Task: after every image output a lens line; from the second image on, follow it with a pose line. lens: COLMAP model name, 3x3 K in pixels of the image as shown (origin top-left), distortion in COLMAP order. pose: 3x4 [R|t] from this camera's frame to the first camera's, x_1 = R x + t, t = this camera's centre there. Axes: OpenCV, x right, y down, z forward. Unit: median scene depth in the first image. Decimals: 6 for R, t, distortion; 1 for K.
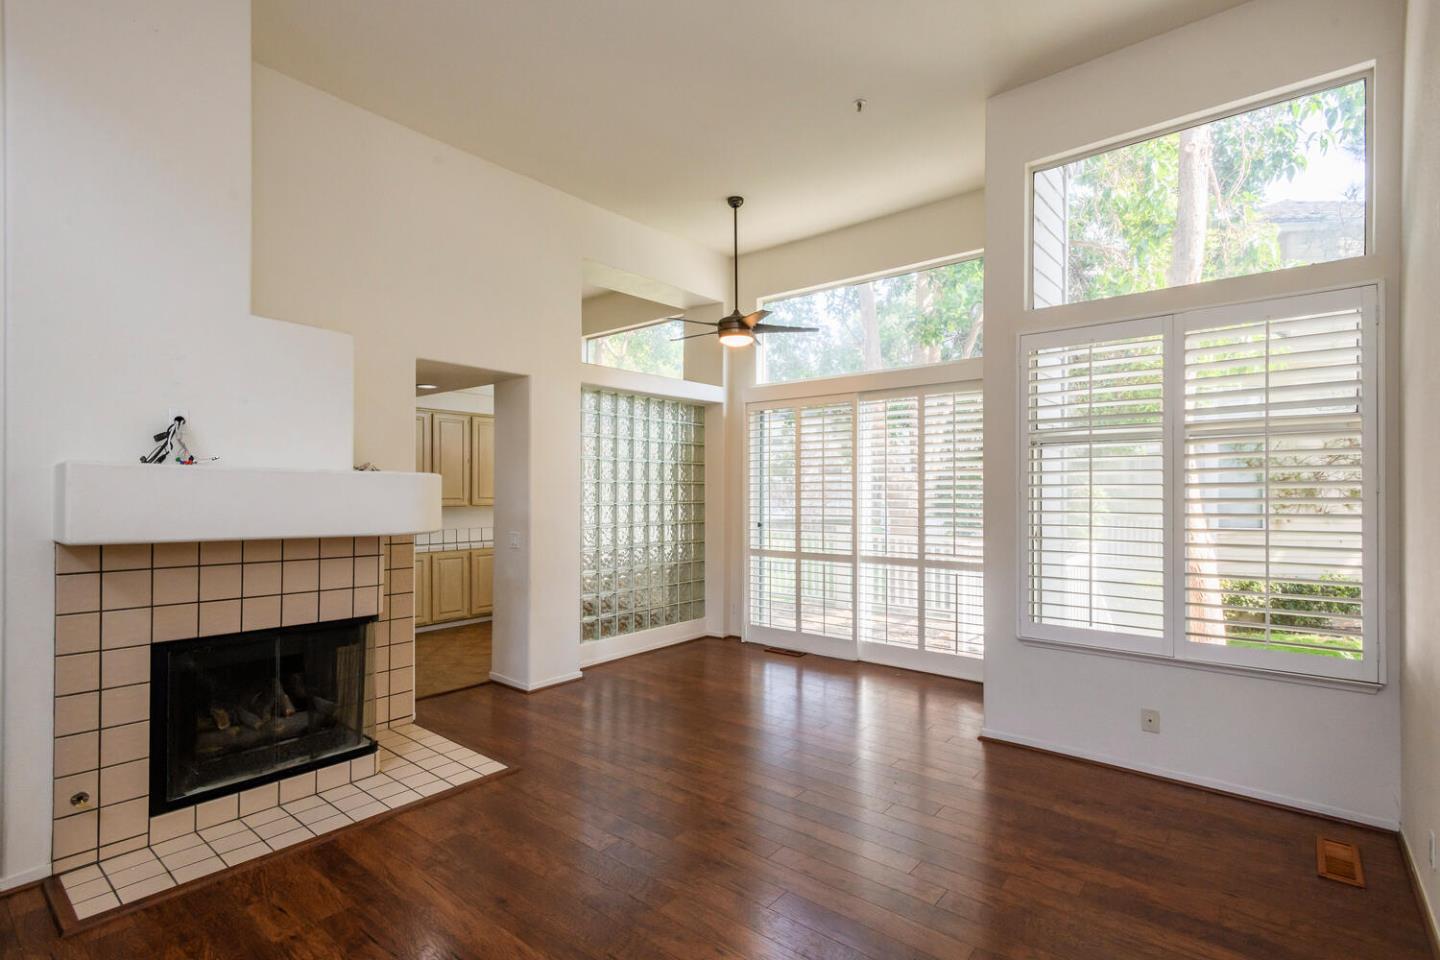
lens RADIAL K [[681.2, 0, 717.4], [0, 681.2, 494.3], [0, 0, 1]] dist [0.000363, -0.000654]
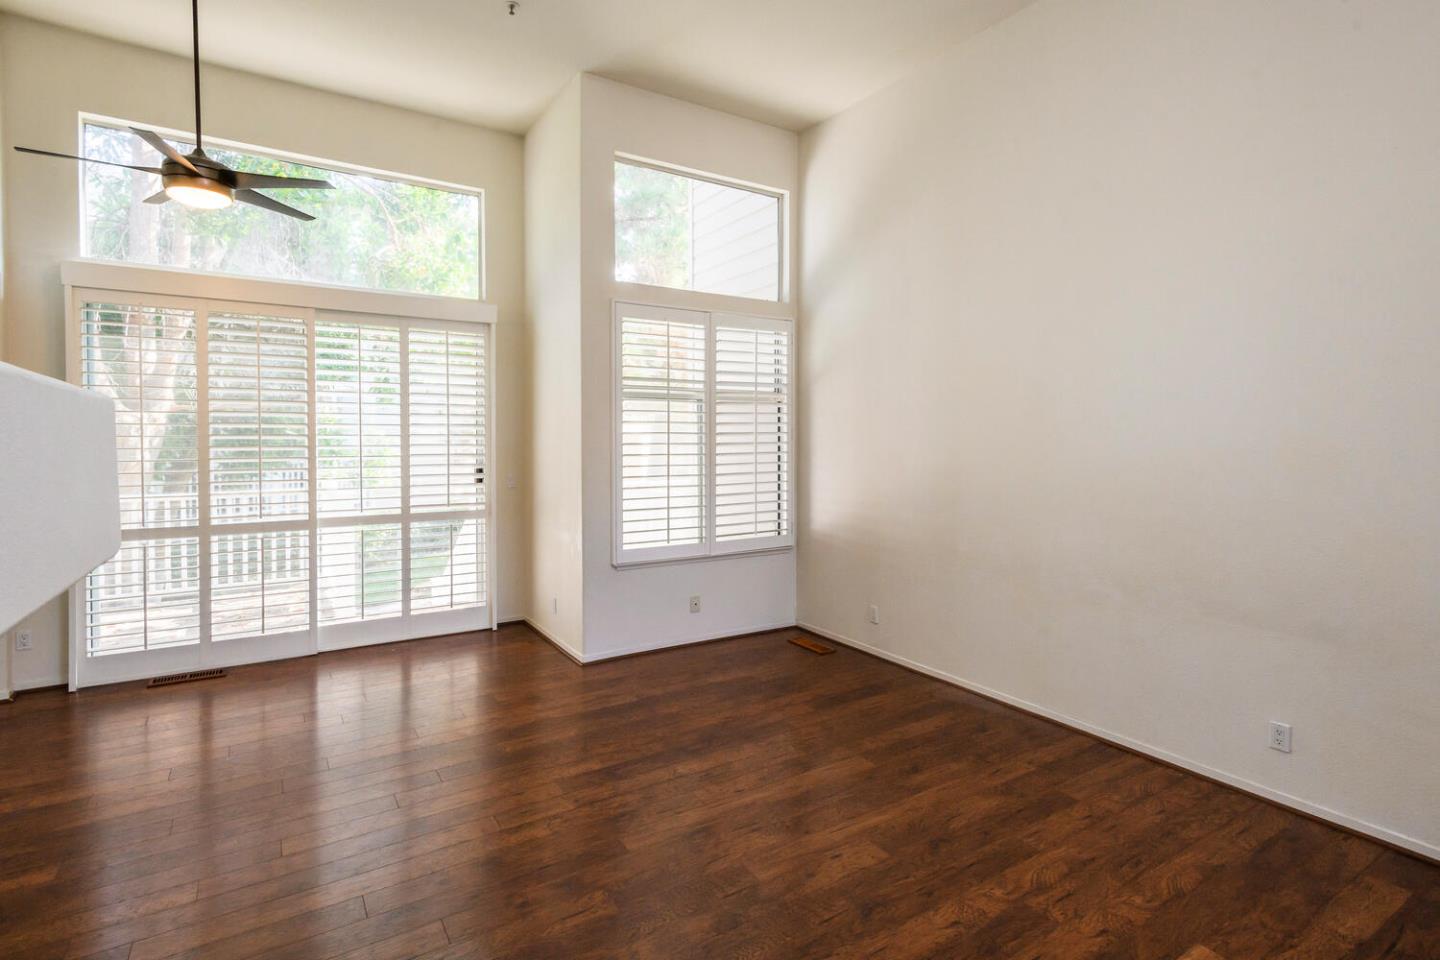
lens RADIAL K [[708.6, 0, 720.4], [0, 708.6, 455.2], [0, 0, 1]] dist [0.000831, 0.000418]
pose [[0.295312, -0.021045, 0.955169, -0.444784], [0.000878, 0.999763, 0.021756, -0.000113], [-0.955400, -0.005586, 0.295261, 0.331931]]
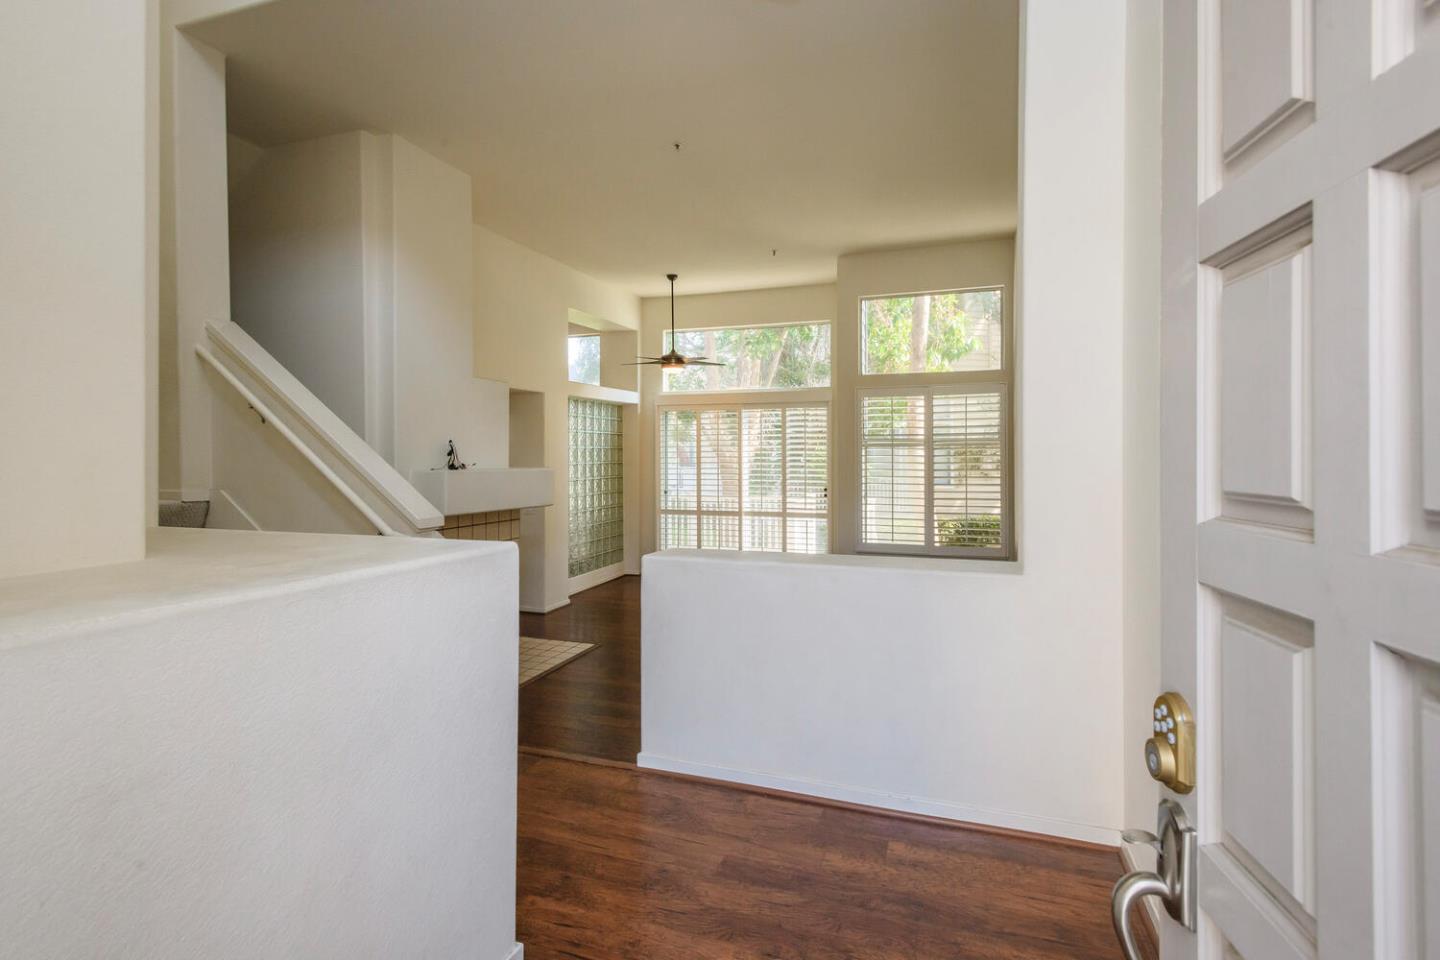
lens RADIAL K [[708.6, 0, 720.4], [0, 708.6, 455.2], [0, 0, 1]] dist [0.000831, 0.000418]
pose [[0.934718, -0.006805, 0.355325, -0.412492], [0.005258, 0.999972, 0.005319, -0.044825], [-0.355352, -0.003103, 0.934728, -0.472043]]
